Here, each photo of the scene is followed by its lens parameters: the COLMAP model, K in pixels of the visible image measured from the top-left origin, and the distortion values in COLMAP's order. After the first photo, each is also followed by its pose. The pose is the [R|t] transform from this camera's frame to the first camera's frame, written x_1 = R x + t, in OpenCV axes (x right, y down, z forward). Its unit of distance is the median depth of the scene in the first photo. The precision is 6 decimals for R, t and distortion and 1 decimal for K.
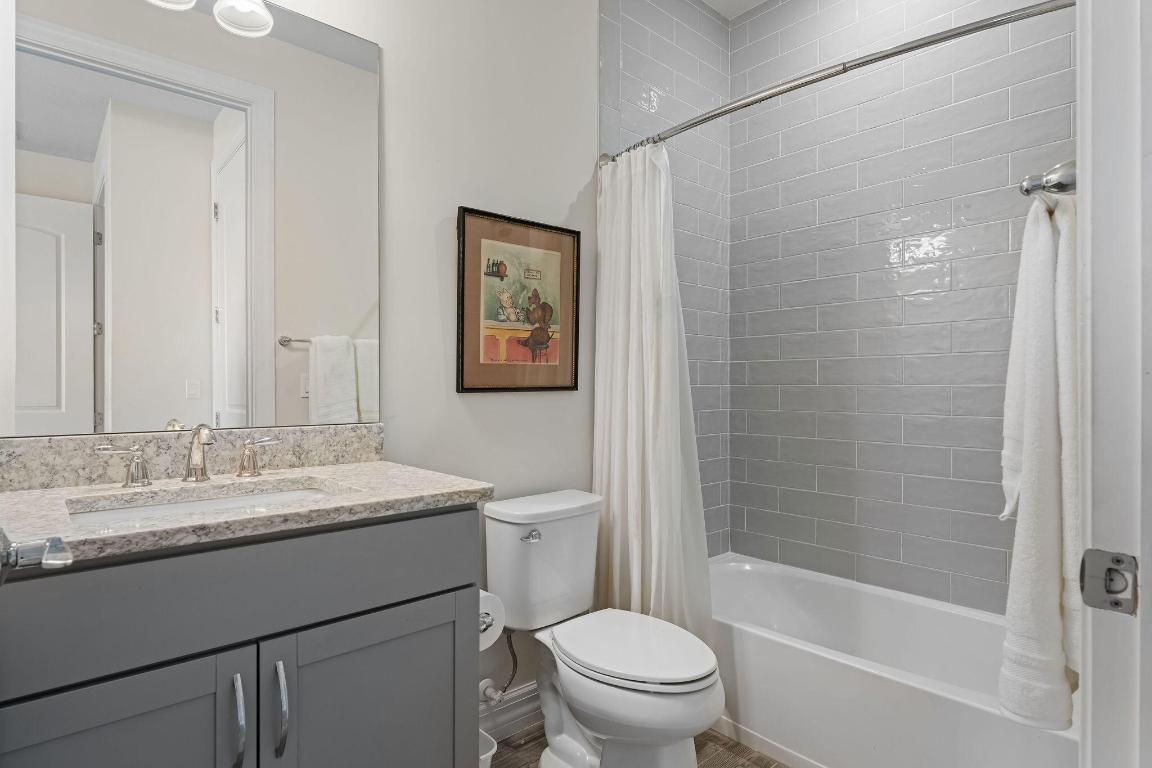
lens RADIAL K [[589.9, 0, 572.0], [0, 589.9, 391.8], [0, 0, 1]] dist [-0.002316, -0.000299]
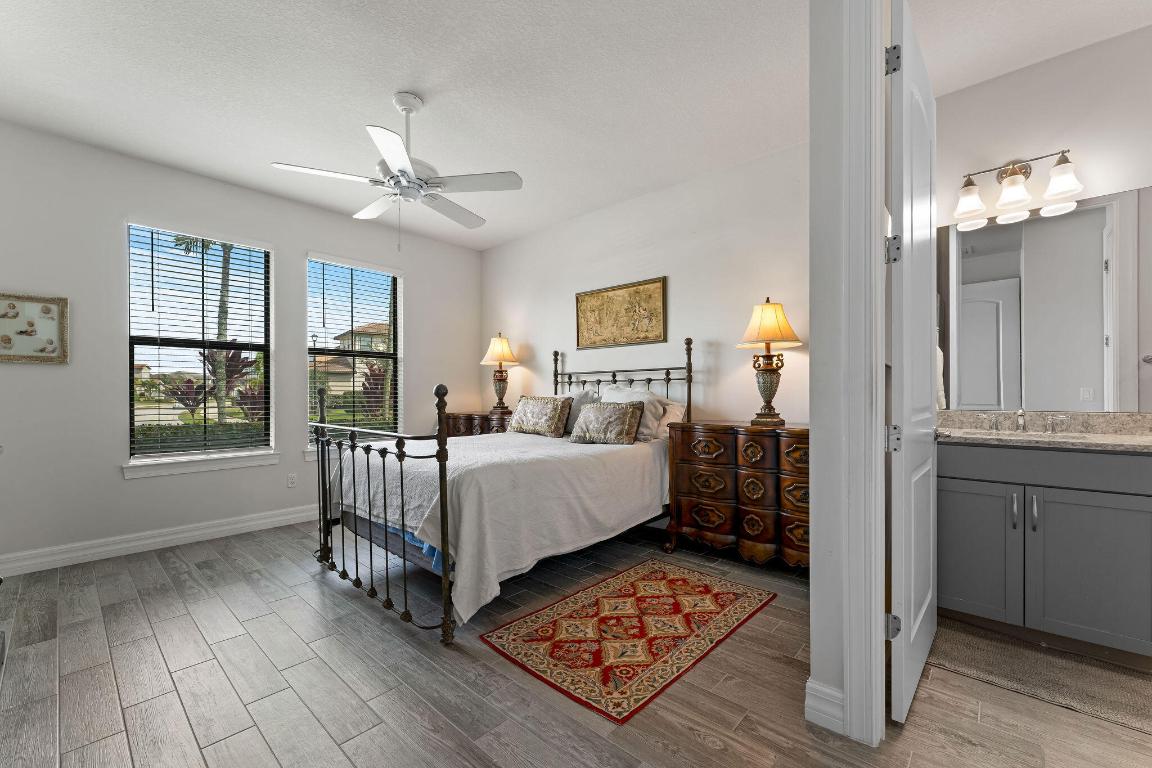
lens RADIAL K [[470.9, 0, 573.1], [0, 470.9, 385.6], [0, 0, 1]] dist [0.000851, 0.000000]
pose [[0.077917, -0.020901, -0.996741, 1.157291], [-0.004484, 0.999763, -0.021314, 0.014907], [0.996950, 0.006130, 0.077805, -0.974347]]
